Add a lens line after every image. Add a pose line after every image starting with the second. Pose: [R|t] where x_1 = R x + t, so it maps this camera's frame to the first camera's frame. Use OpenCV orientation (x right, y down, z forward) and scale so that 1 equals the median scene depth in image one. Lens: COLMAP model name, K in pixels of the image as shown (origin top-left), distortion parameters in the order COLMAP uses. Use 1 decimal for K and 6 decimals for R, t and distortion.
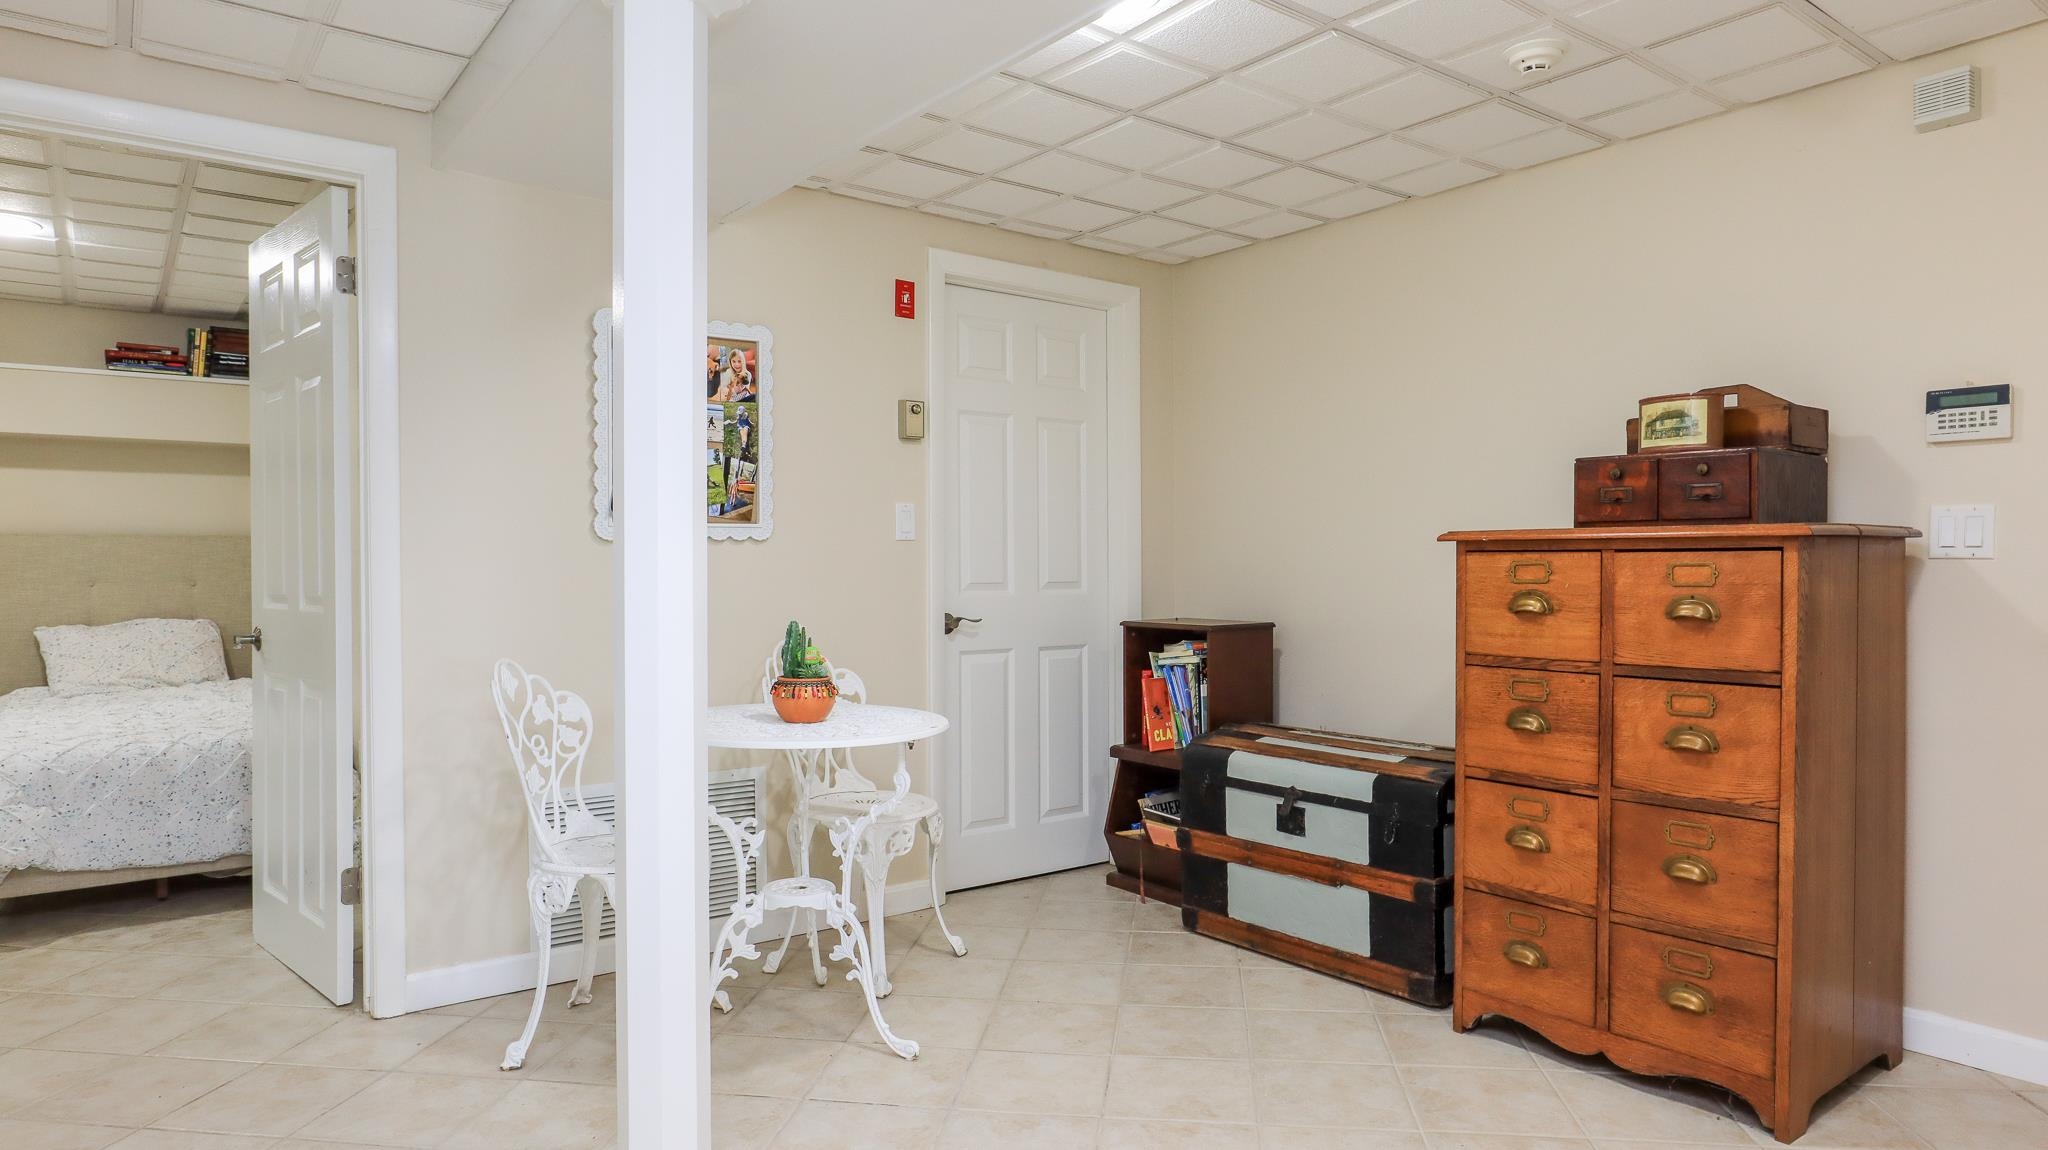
lens RADIAL K [[1226.3, 0, 1027.3], [0, 1226.3, 574.8], [0, 0, 1]] dist [0.019651, -0.000450]
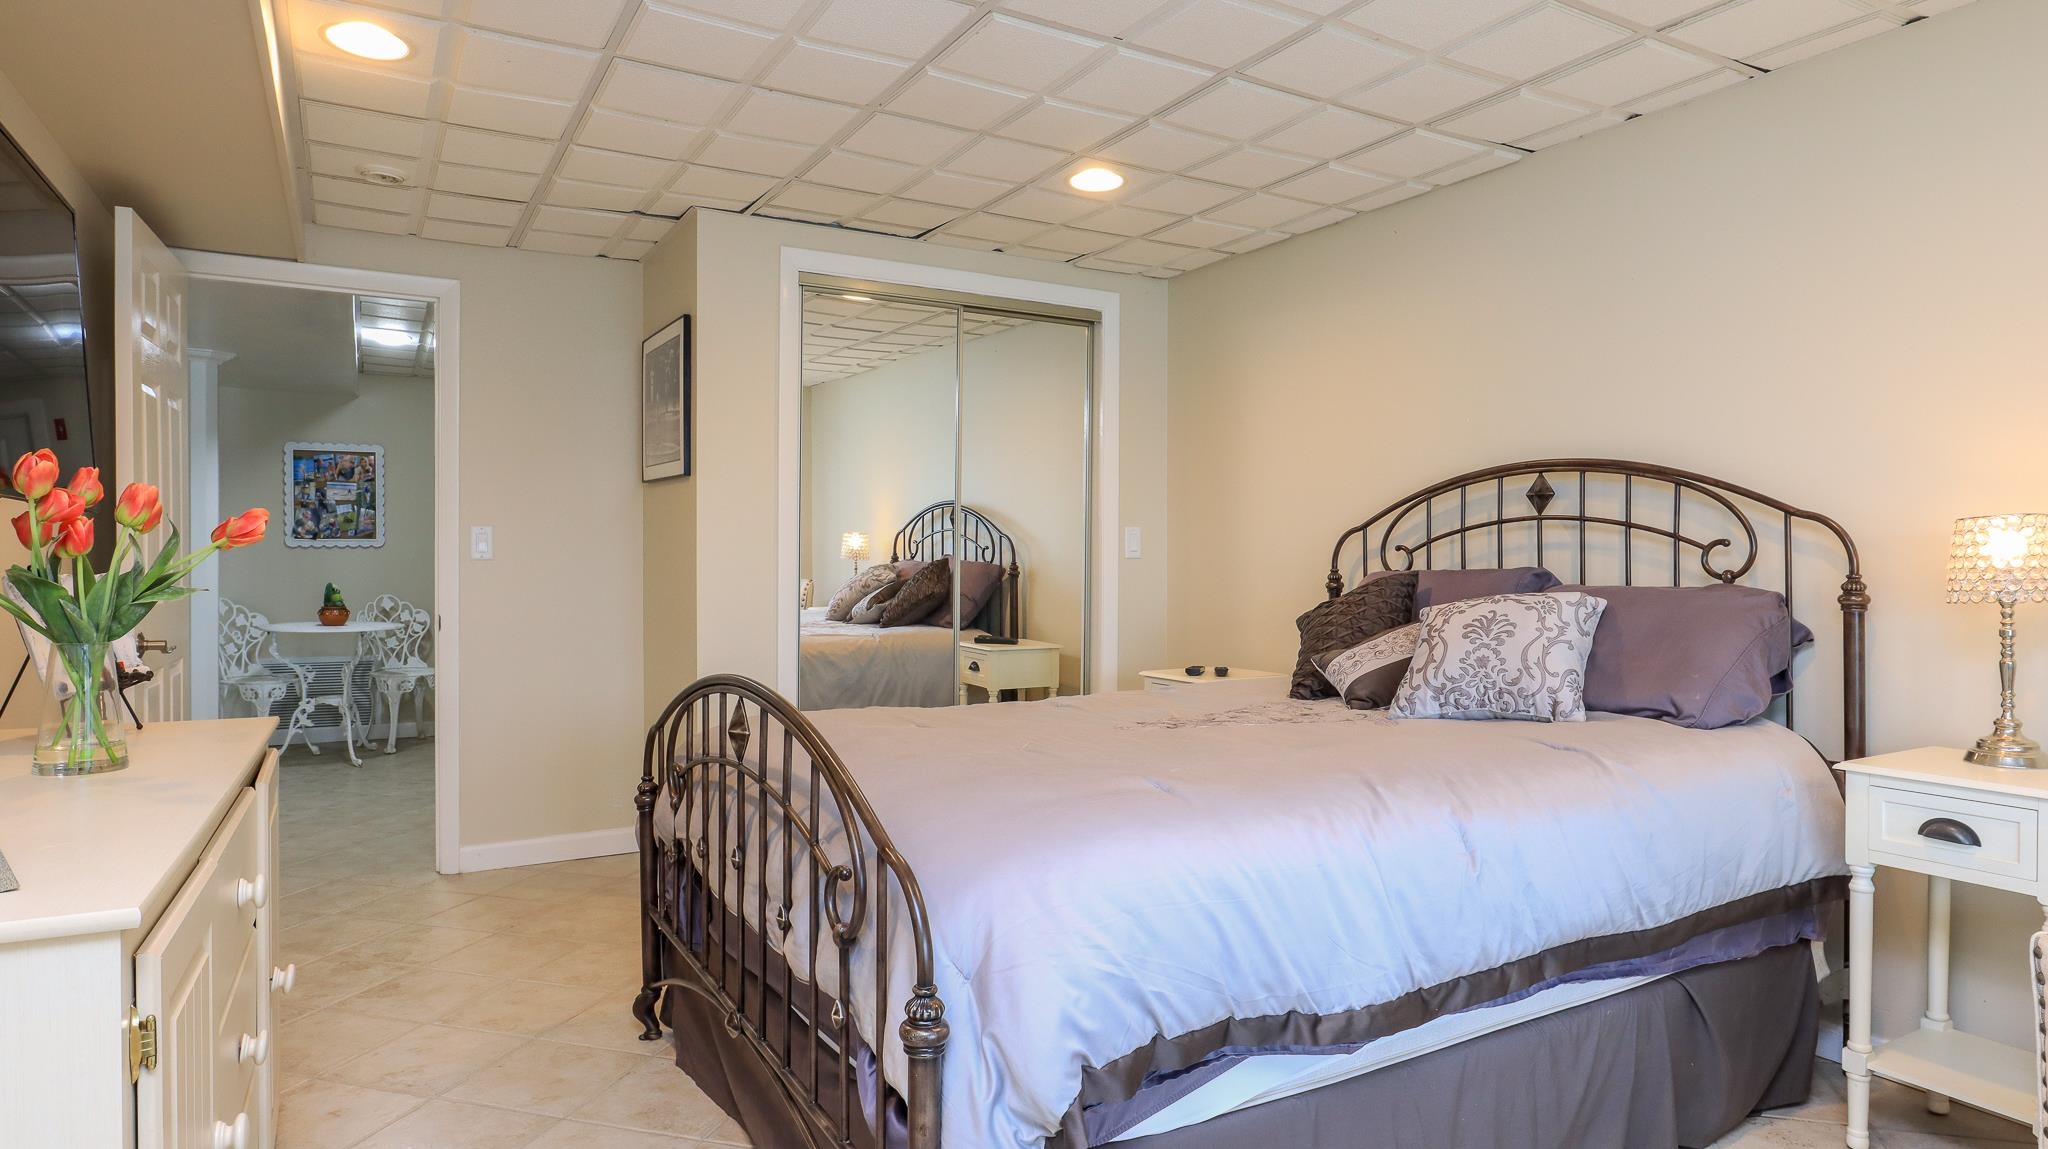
lens RADIAL K [[1126.3, 0, 1027.4], [0, 1126.3, 568.8], [0, 0, 1]] dist [-0.003511, 0.000140]
pose [[0.993207, 0.008424, -0.116059, 1.324935], [-0.008328, 0.999964, 0.001318, -0.002672], [0.116066, -0.000343, 0.993241, -0.935126]]
